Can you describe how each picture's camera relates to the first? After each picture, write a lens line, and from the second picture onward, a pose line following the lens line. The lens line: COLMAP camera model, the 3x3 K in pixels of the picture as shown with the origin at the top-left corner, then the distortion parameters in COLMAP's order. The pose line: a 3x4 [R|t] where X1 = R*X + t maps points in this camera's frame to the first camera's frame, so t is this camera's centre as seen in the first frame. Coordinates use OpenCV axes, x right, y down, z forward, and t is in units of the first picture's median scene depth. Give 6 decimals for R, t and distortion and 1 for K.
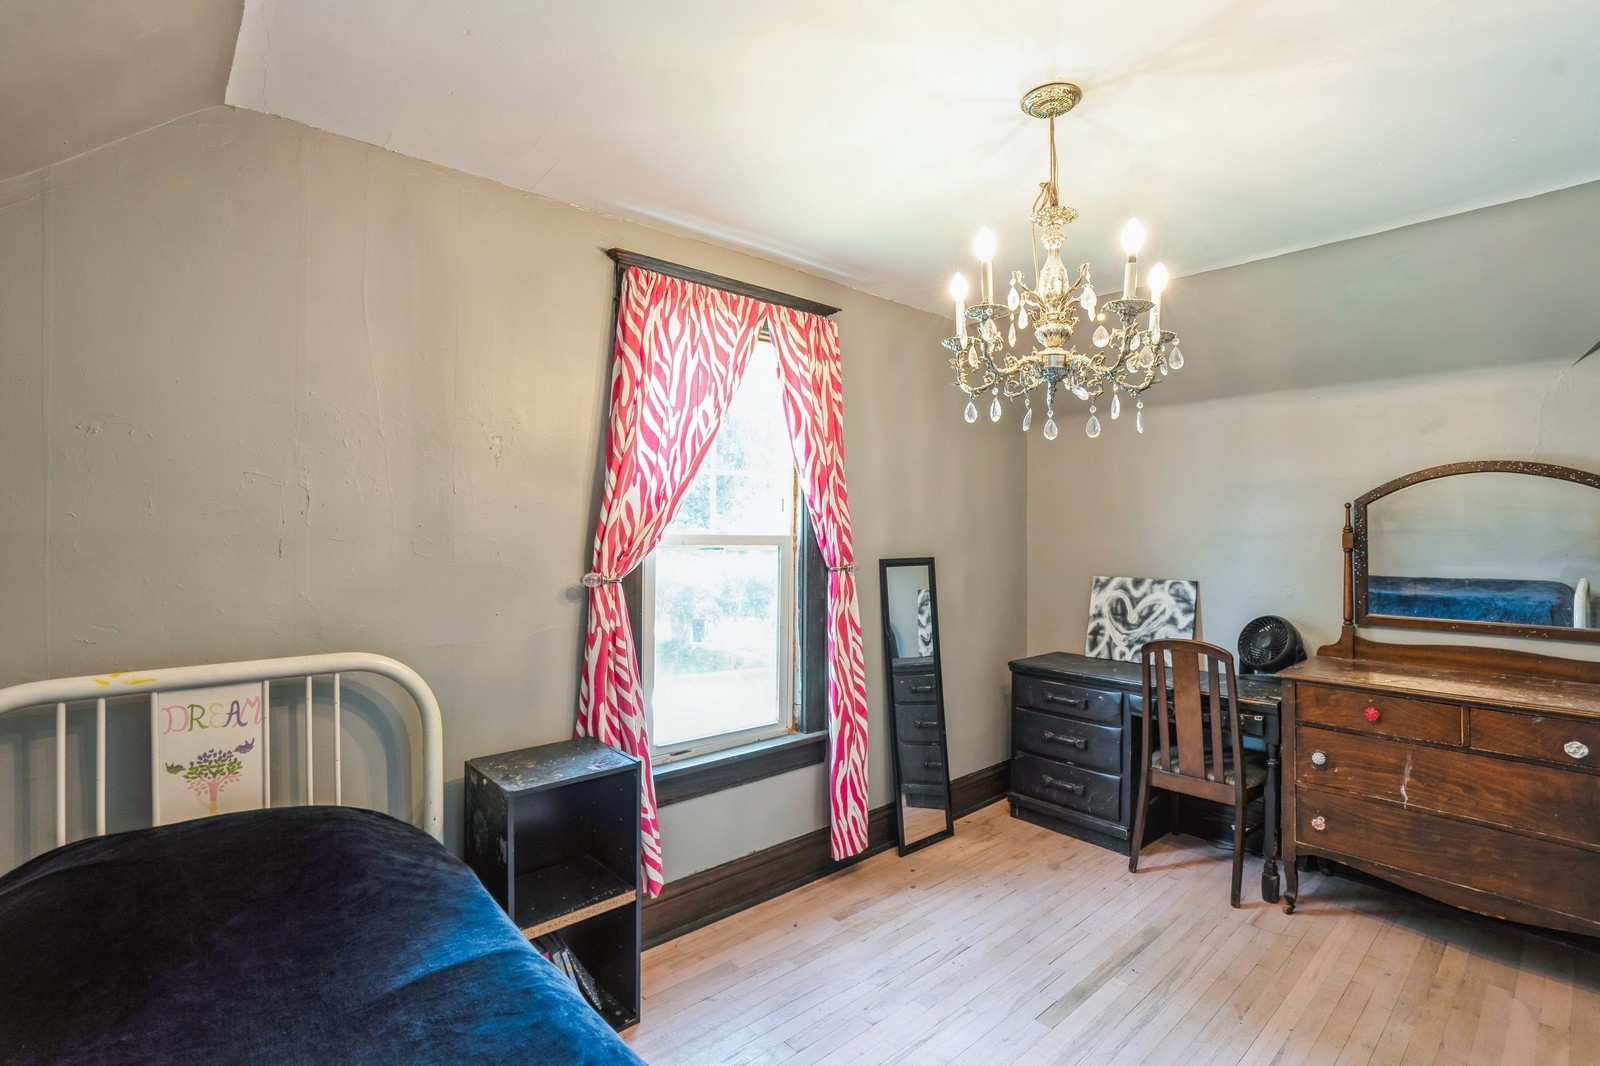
lens RADIAL K [[767.7, 0, 793.7], [0, 767.7, 537.0], [0, 0, 1]] dist [-0.076876, 0.030406]
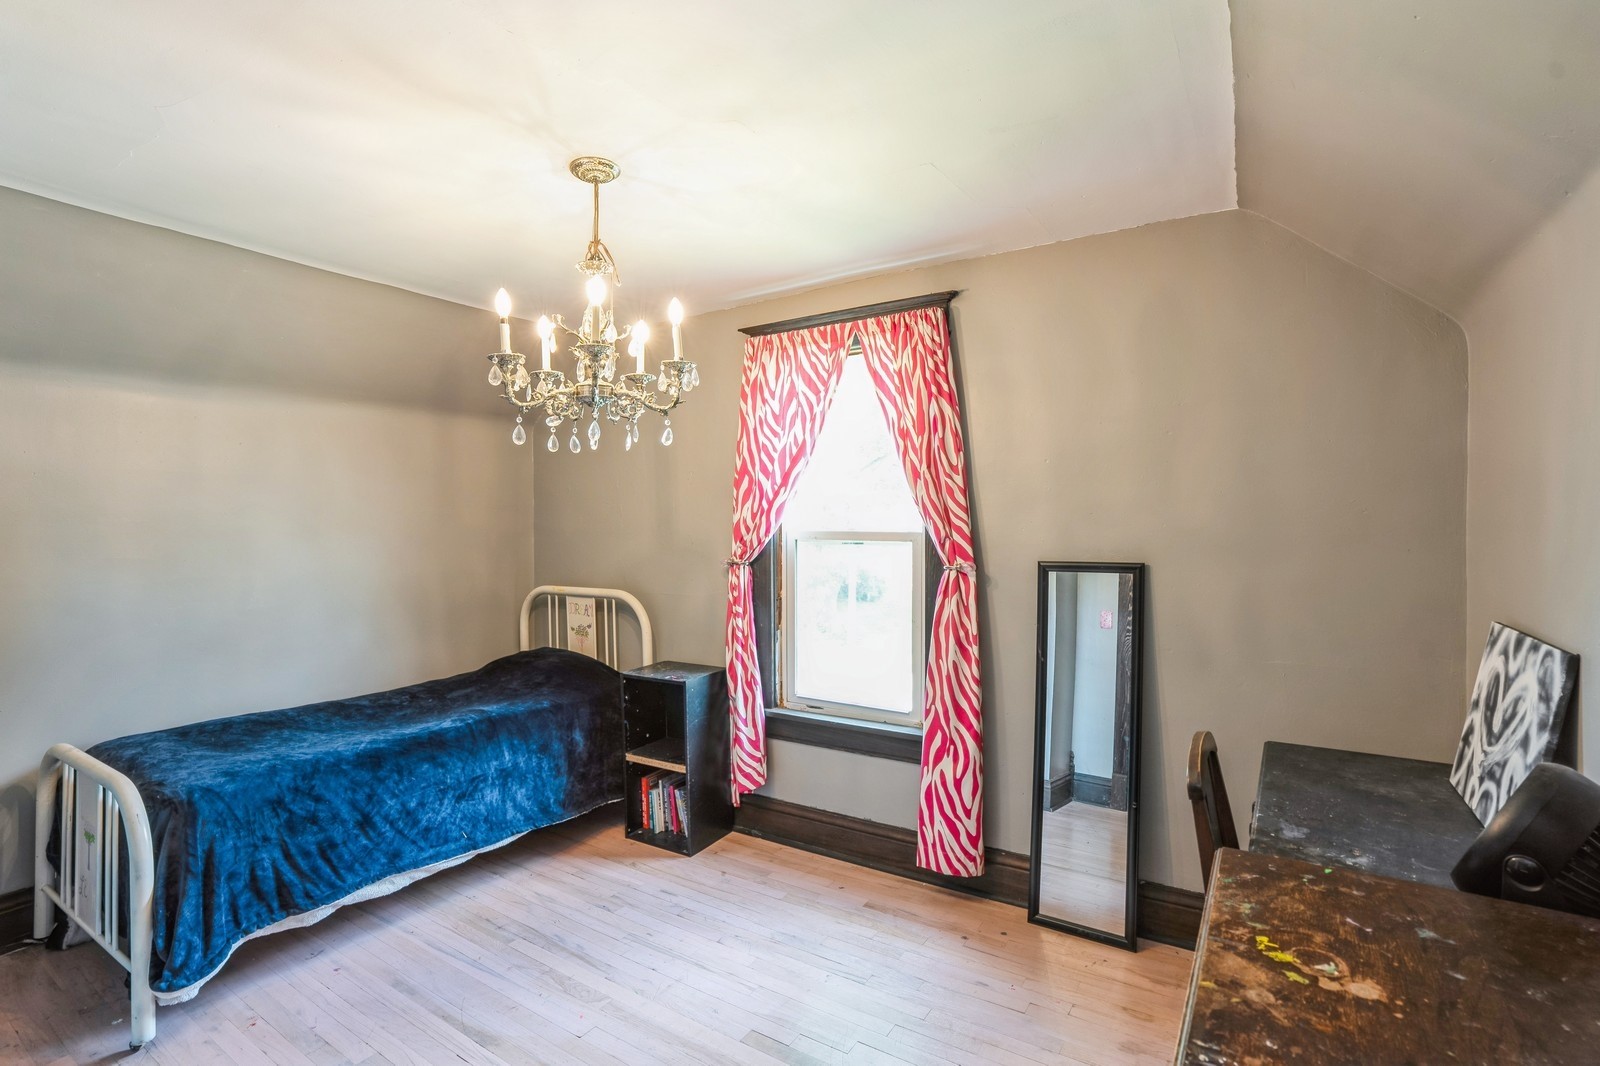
lens RADIAL K [[767.7, 0, 793.7], [0, 767.7, 537.0], [0, 0, 1]] dist [-0.076876, 0.030406]
pose [[0.244800, 0.011862, -0.969501, 1.083885], [-0.002951, 0.999930, 0.011490, -0.007943], [0.969569, 0.000049, 0.244817, 0.688116]]
